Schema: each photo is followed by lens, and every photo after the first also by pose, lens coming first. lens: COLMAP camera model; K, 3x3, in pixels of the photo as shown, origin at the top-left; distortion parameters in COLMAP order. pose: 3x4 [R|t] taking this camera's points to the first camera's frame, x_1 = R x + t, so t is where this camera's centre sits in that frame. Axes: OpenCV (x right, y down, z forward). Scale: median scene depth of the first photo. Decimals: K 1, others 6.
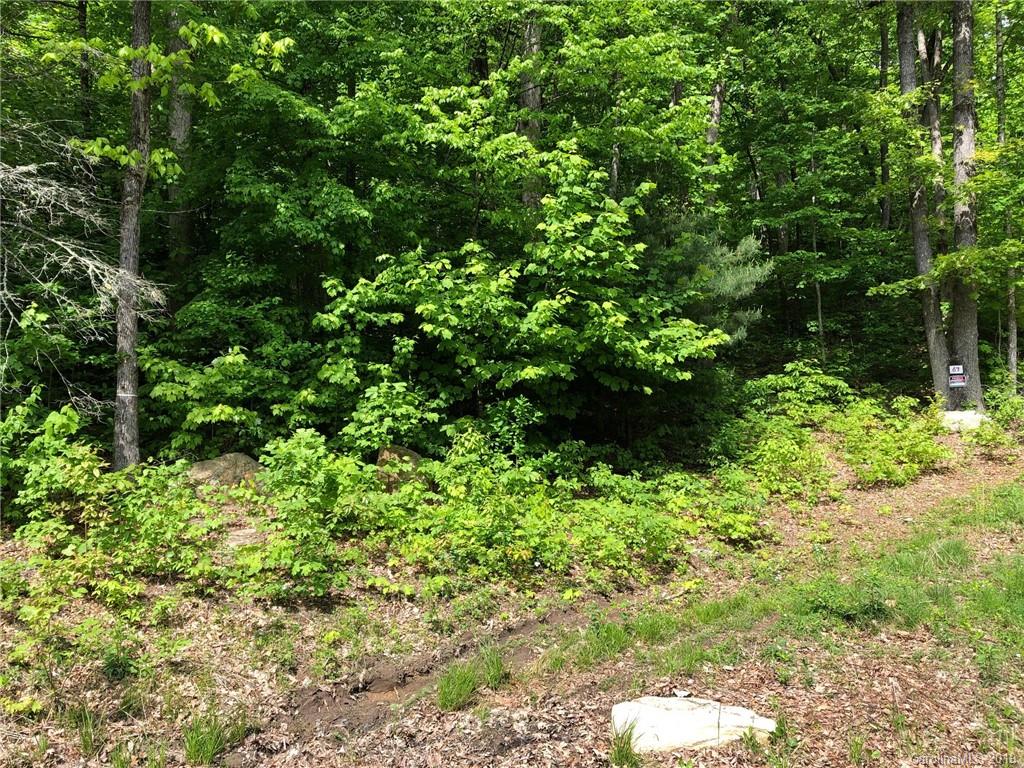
lens RADIAL K [[848.3, 0, 512.0], [0, 848.3, 384.0], [0, 0, 1]] dist [0.069513, -0.082196]
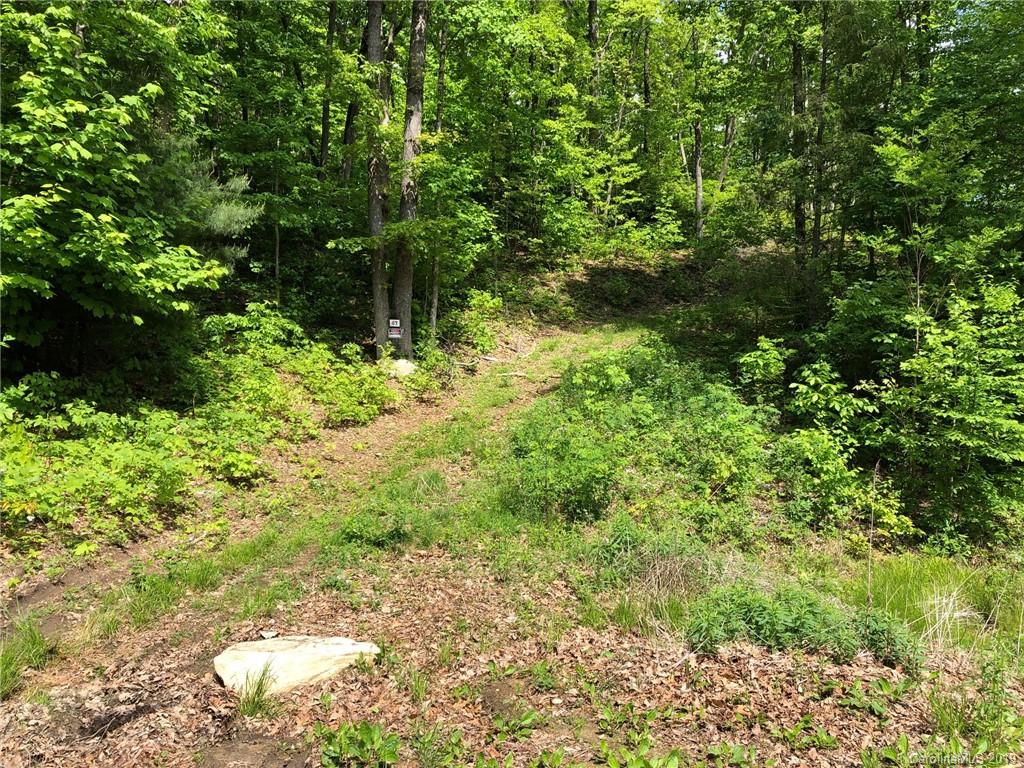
lens RADIAL K [[841.6, 0, 512.0], [0, 841.6, 384.0], [0, 0, 1]] dist [0.053289, -0.009818]
pose [[0.763125, 0.035014, 0.645301, -0.126148], [-0.081018, 0.995837, 0.041777, 0.006185], [-0.641152, -0.084162, 0.762785, 0.055034]]
